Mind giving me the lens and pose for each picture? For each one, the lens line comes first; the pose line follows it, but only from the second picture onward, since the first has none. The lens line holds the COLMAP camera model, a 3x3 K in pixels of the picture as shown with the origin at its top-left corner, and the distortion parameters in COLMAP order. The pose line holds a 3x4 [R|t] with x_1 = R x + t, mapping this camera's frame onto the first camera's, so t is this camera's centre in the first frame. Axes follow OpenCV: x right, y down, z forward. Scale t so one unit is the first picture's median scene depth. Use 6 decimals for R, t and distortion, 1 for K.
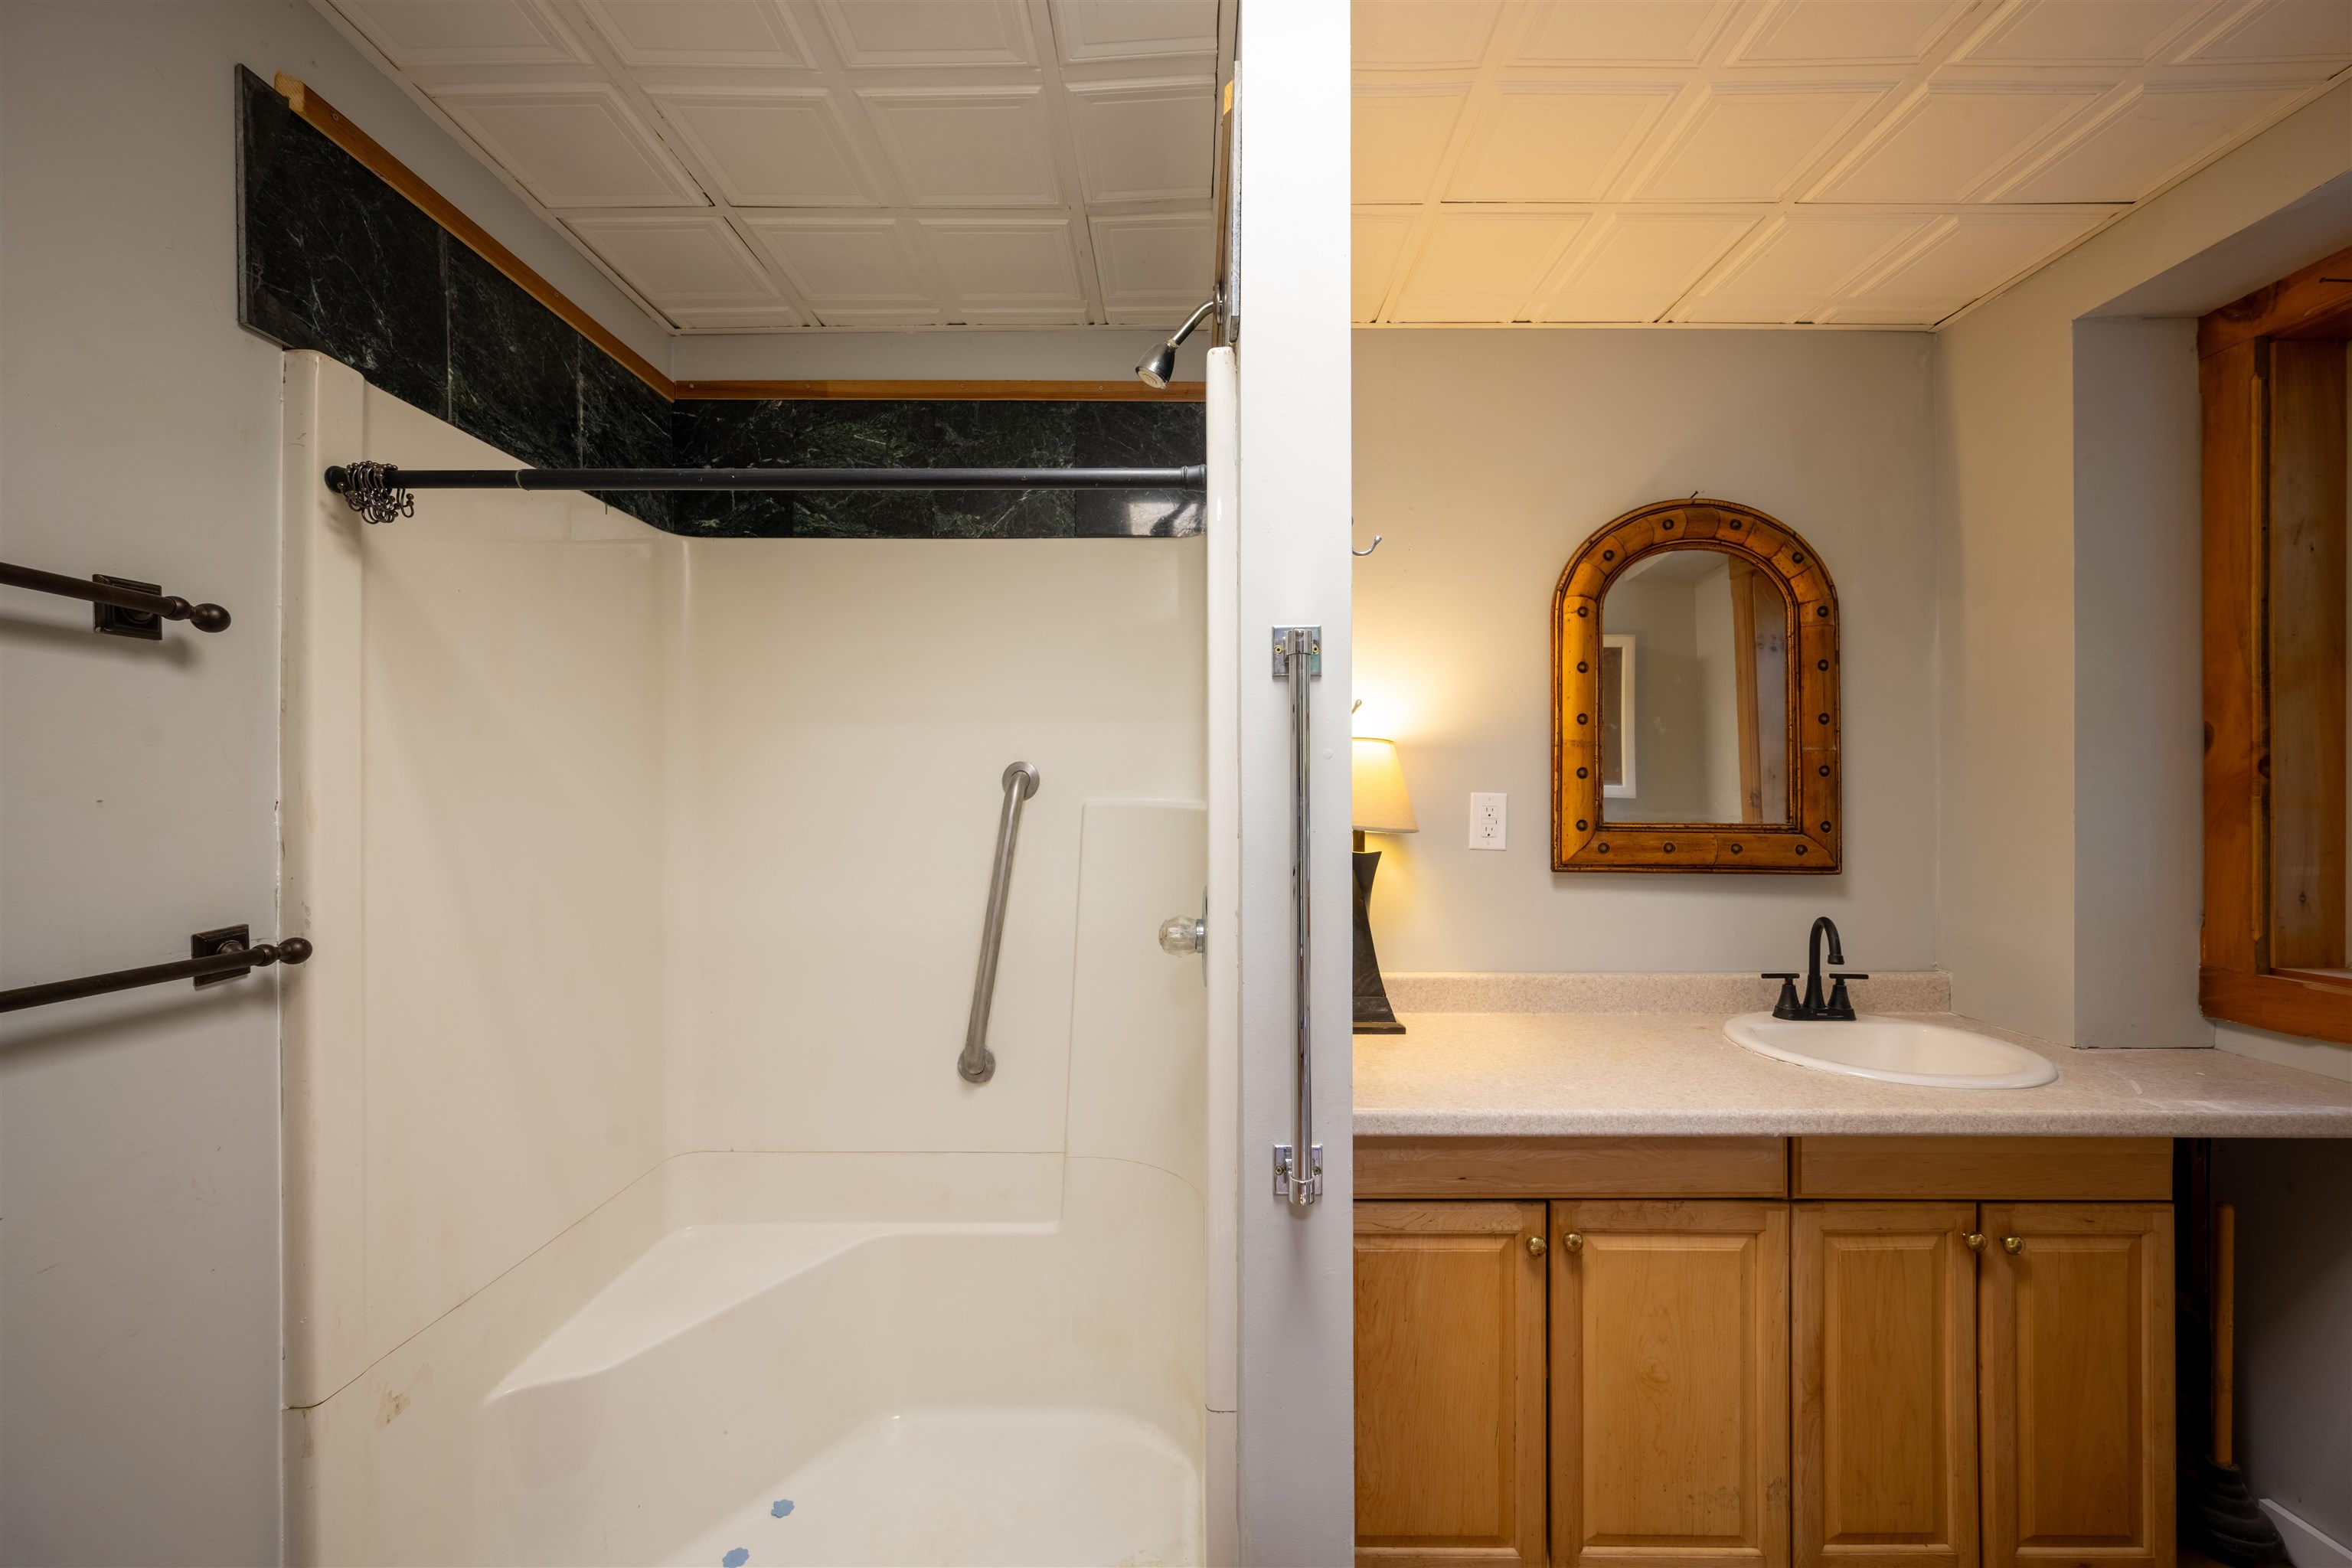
lens RADIAL K [[949.9, 0, 1184.7], [0, 949.9, 793.3], [0, 0, 1]] dist [-0.002285, -0.000326]
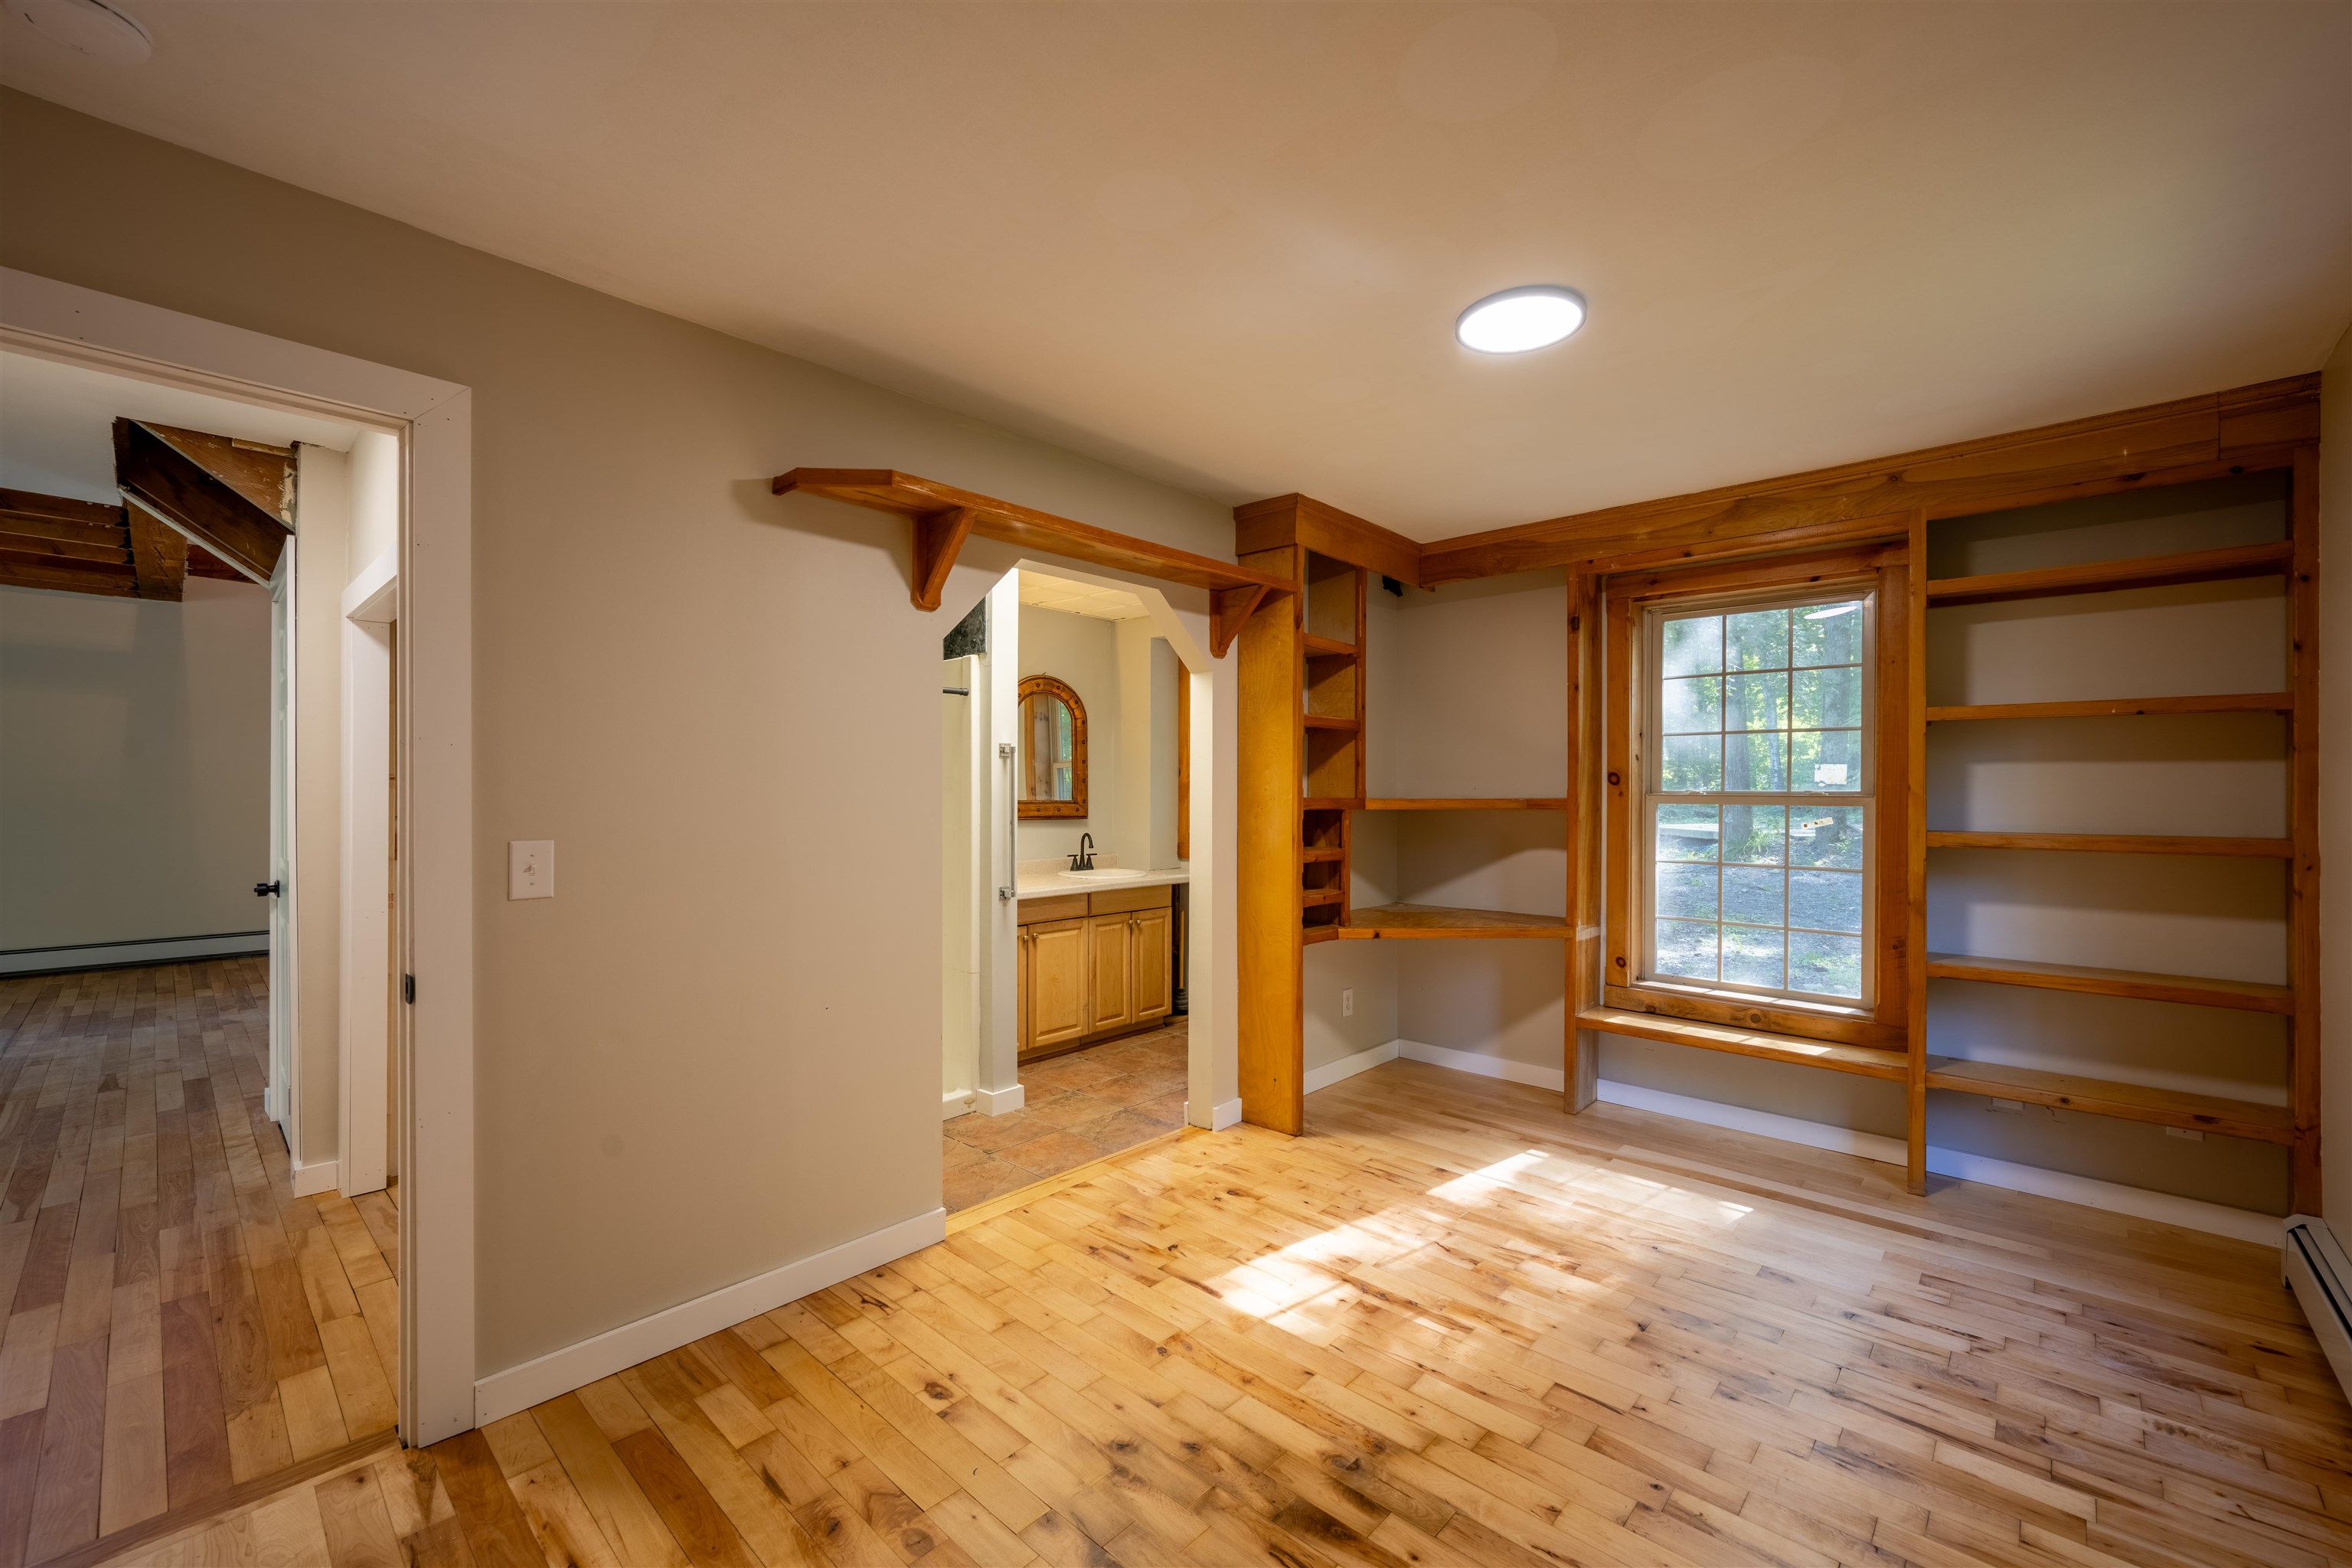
lens RADIAL K [[949.9, 0, 1184.7], [0, 949.9, 793.3], [0, 0, 1]] dist [-0.002285, -0.000326]
pose [[0.679816, -0.004827, 0.733367, -1.186975], [-0.005930, 0.999909, 0.012079, -0.023676], [-0.733359, -0.012560, 0.679726, -1.125038]]
